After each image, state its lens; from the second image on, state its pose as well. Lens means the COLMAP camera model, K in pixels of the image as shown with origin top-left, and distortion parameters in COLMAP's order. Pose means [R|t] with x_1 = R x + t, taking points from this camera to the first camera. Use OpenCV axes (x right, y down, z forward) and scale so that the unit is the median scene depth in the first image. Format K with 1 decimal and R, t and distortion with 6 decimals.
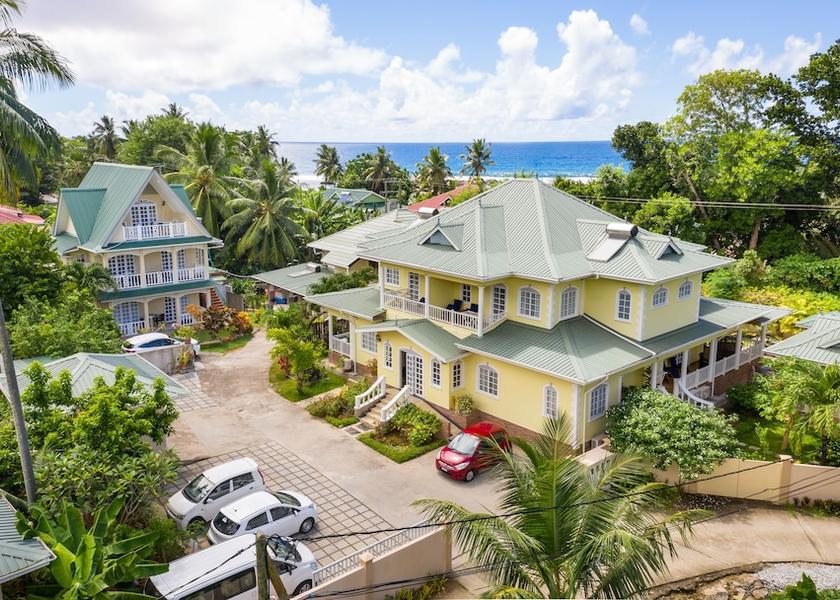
lens RADIAL K [[716.6, 0, 420.0], [0, 716.6, 300.0], [0, 0, 1]] dist [-0.009774, -0.005749]
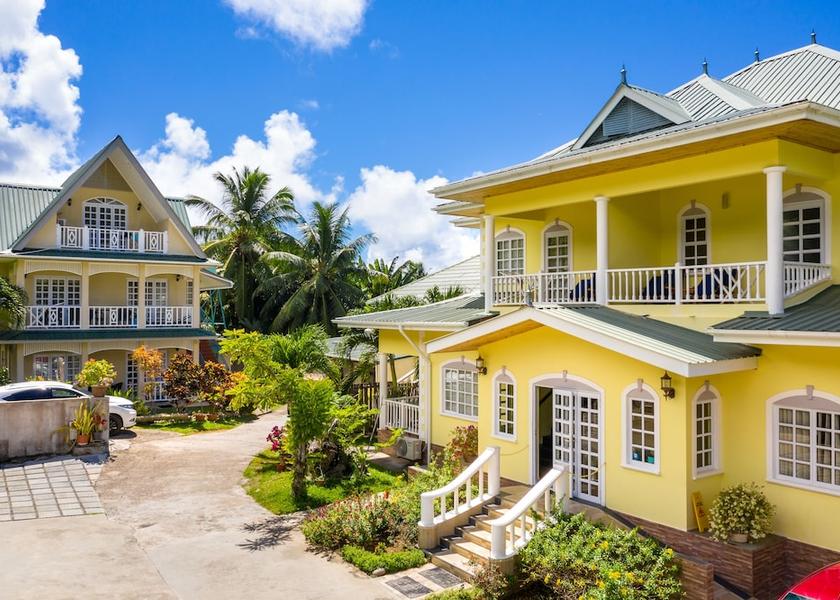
lens RADIAL K [[716.6, 0, 420.0], [0, 716.6, 300.0], [0, 0, 1]] dist [-0.009774, -0.005749]
pose [[0.991809, -0.004054, -0.127669, -0.041533], [-0.027086, 0.970090, -0.241228, 0.125469], [0.124829, 0.242710, 0.962034, 0.601820]]
